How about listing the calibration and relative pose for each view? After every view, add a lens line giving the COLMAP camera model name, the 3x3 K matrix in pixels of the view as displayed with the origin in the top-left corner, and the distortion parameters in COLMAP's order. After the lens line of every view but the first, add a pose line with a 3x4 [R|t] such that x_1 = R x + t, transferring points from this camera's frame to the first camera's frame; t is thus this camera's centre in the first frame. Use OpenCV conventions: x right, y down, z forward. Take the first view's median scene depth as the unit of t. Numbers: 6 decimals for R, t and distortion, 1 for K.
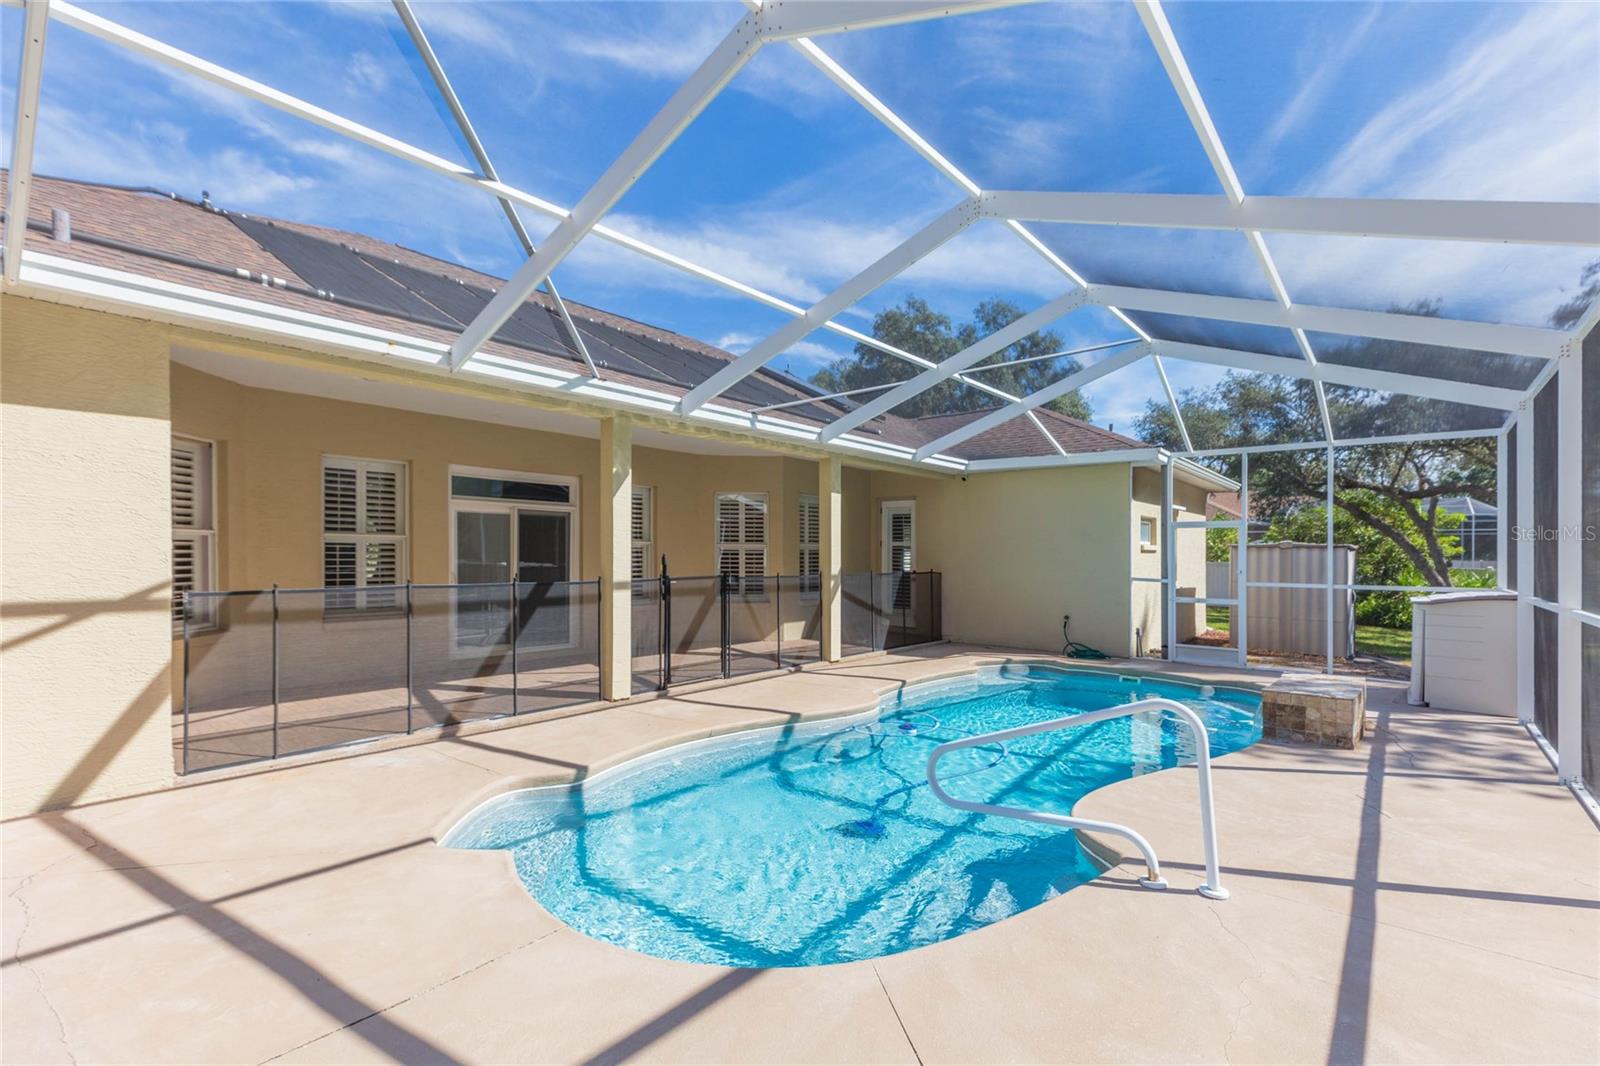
lens RADIAL K [[836.0, 0, 800.3], [0, 836.0, 563.8], [0, 0, 1]] dist [0.000056, -0.000059]
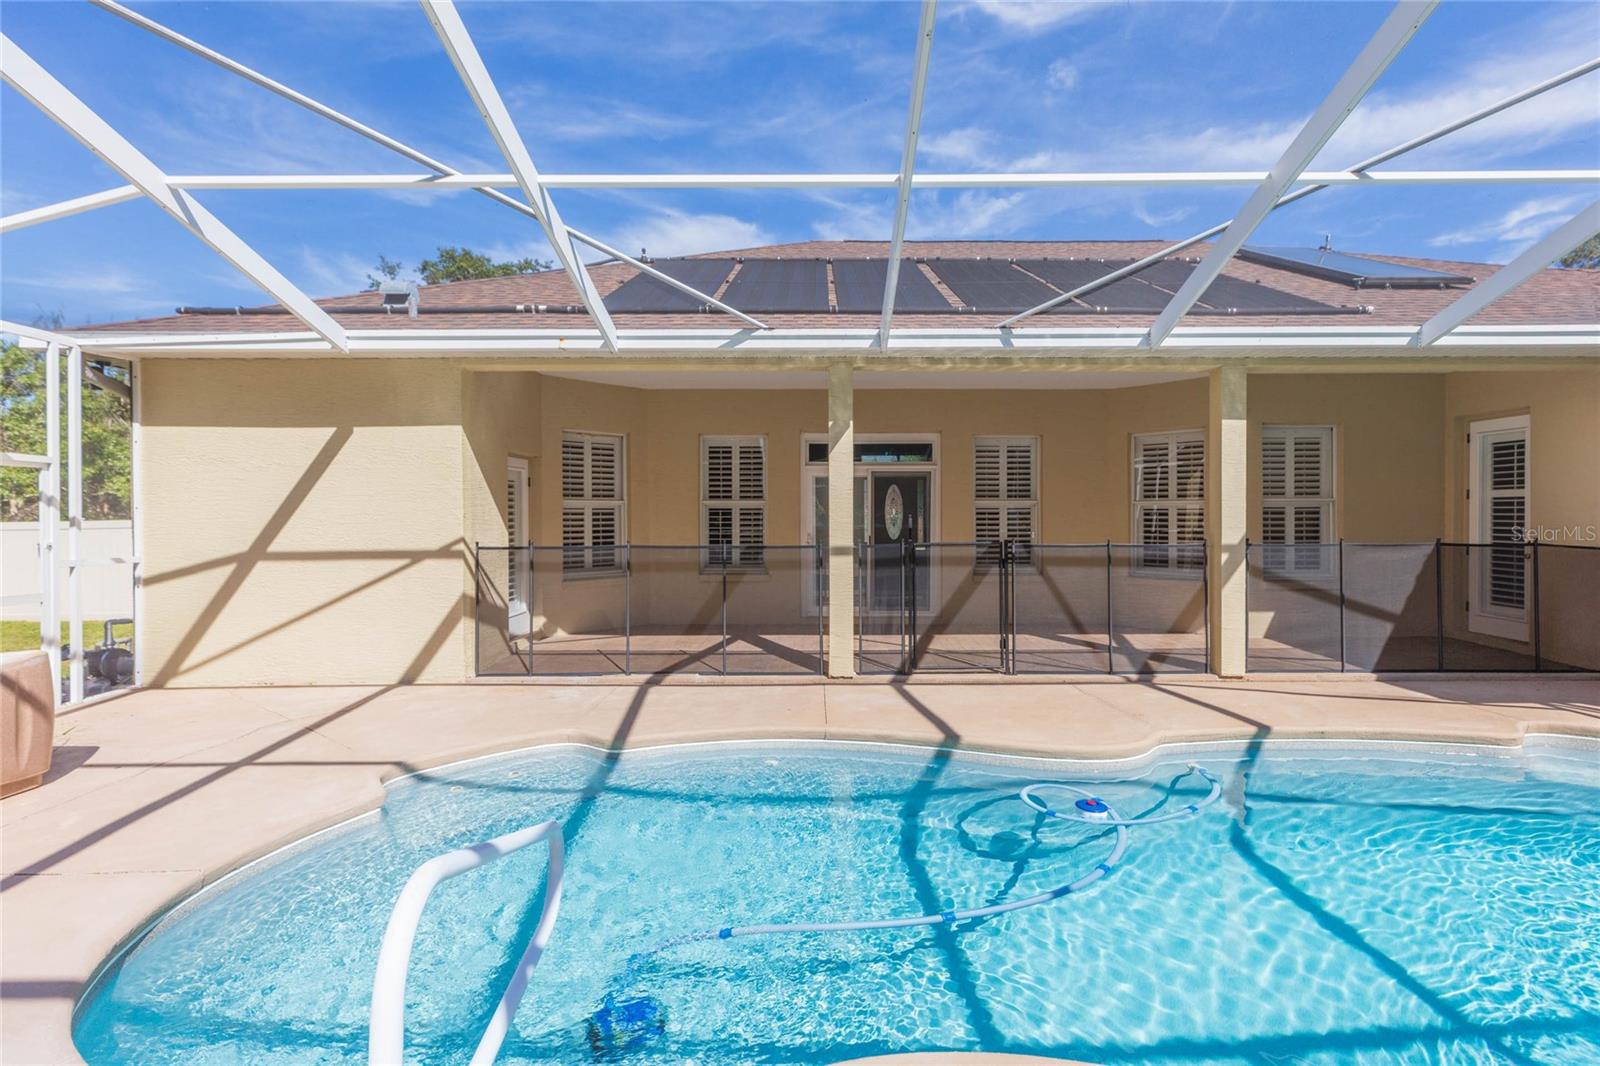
lens RADIAL K [[700.0, 0, 801.1], [0, 700.0, 506.5], [0, 0, 1]] dist [0.009984, 0.000070]
pose [[0.589723, -0.018473, -0.807394, 0.334081], [-0.001050, 0.999720, -0.023641, -0.003166], [0.807605, 0.014790, 0.589538, 0.467121]]
